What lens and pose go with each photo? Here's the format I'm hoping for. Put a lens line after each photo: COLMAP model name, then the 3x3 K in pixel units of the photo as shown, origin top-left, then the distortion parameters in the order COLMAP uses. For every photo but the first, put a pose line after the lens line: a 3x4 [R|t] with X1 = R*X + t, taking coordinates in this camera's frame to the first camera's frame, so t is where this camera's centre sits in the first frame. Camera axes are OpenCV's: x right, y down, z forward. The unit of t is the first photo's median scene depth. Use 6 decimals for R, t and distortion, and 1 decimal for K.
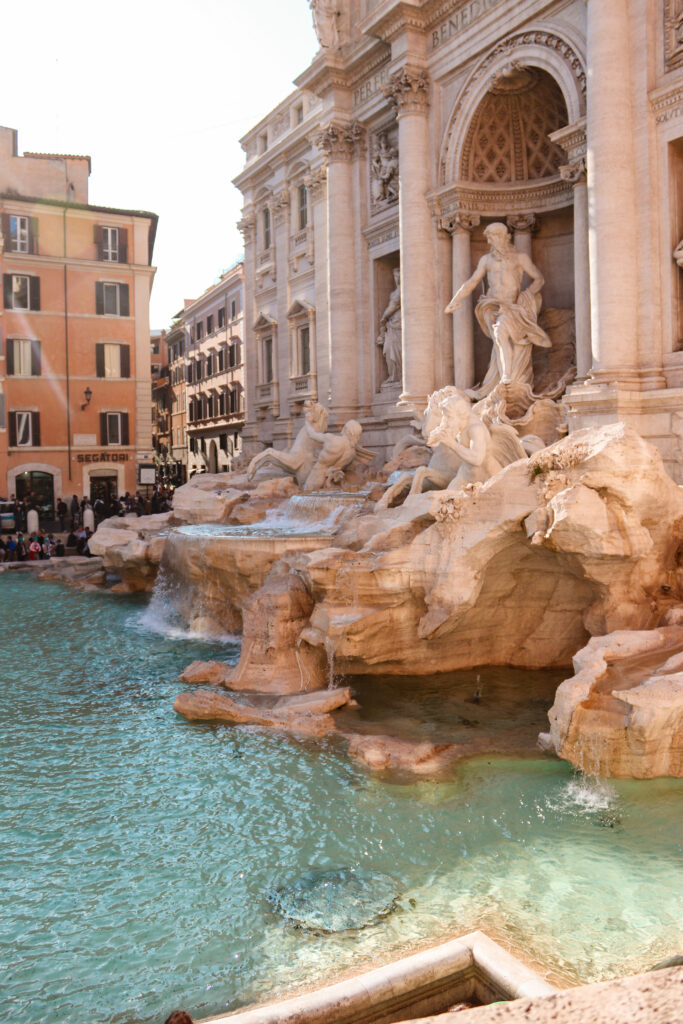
lens RADIAL K [[845.8, 0, 341.6], [0, 845.8, 478.8], [0, 0, 1]] dist [-0.160238, 0.159937]
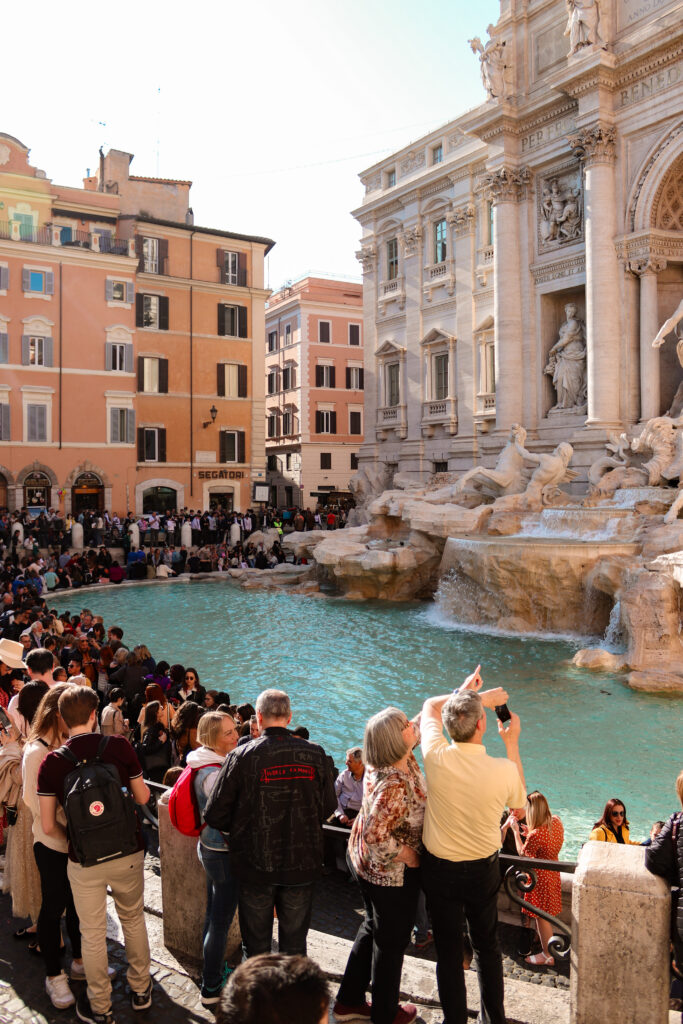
lens RADIAL K [[845.8, 0, 341.6], [0, 845.8, 478.8], [0, 0, 1]] dist [-0.160238, 0.159937]
pose [[0.998747, 0.016736, 0.047157, -0.217590], [-0.015333, 0.999433, -0.029978, 0.009892], [-0.047632, 0.029217, 0.998438, -0.045544]]
